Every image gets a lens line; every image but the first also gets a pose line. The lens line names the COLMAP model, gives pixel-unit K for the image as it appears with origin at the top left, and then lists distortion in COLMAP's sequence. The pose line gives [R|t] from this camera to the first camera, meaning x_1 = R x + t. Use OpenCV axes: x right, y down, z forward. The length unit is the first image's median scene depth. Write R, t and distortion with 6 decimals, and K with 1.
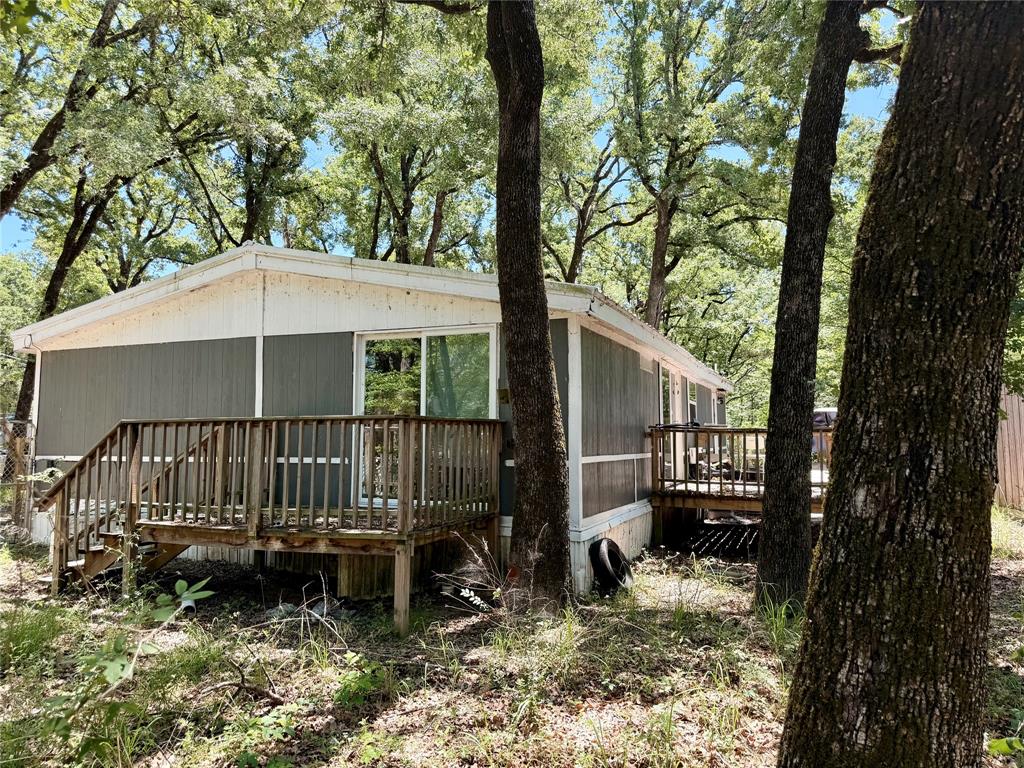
lens RADIAL K [[711.4, 0, 483.0], [0, 711.4, 372.1], [0, 0, 1]] dist [-0.005390, -0.000975]
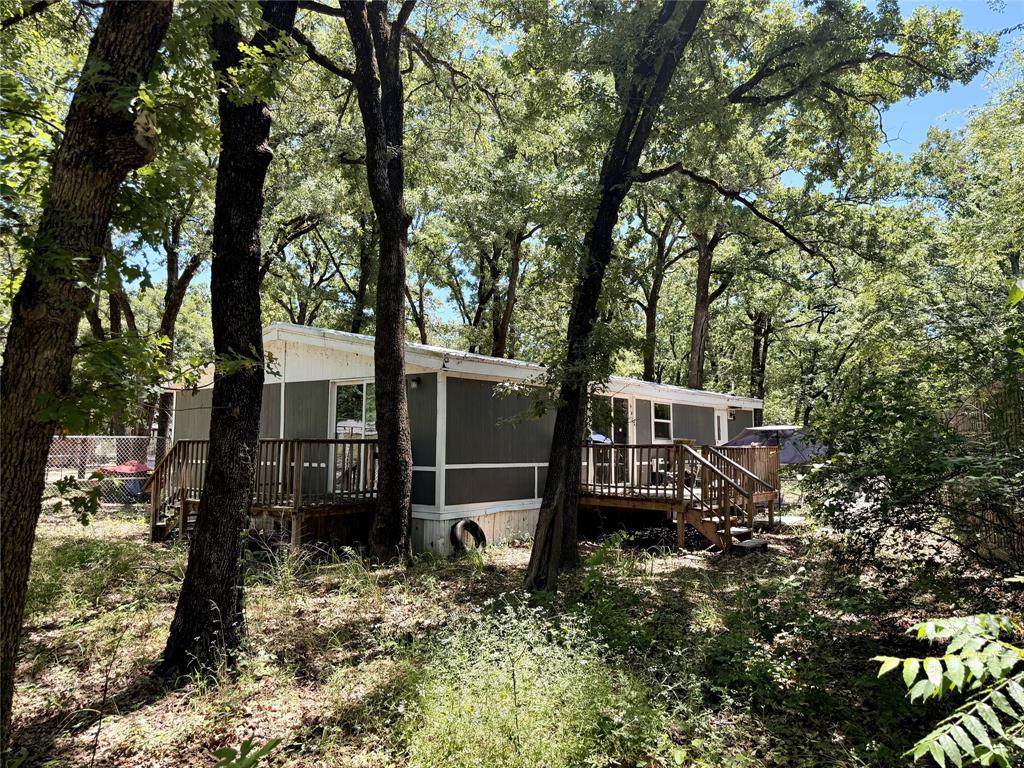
lens RADIAL K [[711.4, 0, 513.1], [0, 711.4, 381.5], [0, 0, 1]] dist [-0.005390, -0.000975]
pose [[0.969965, -0.018204, -0.242564, 0.359306], [0.017999, 0.999833, -0.003061, -0.027253], [0.242579, -0.001397, 0.970131, -0.241661]]
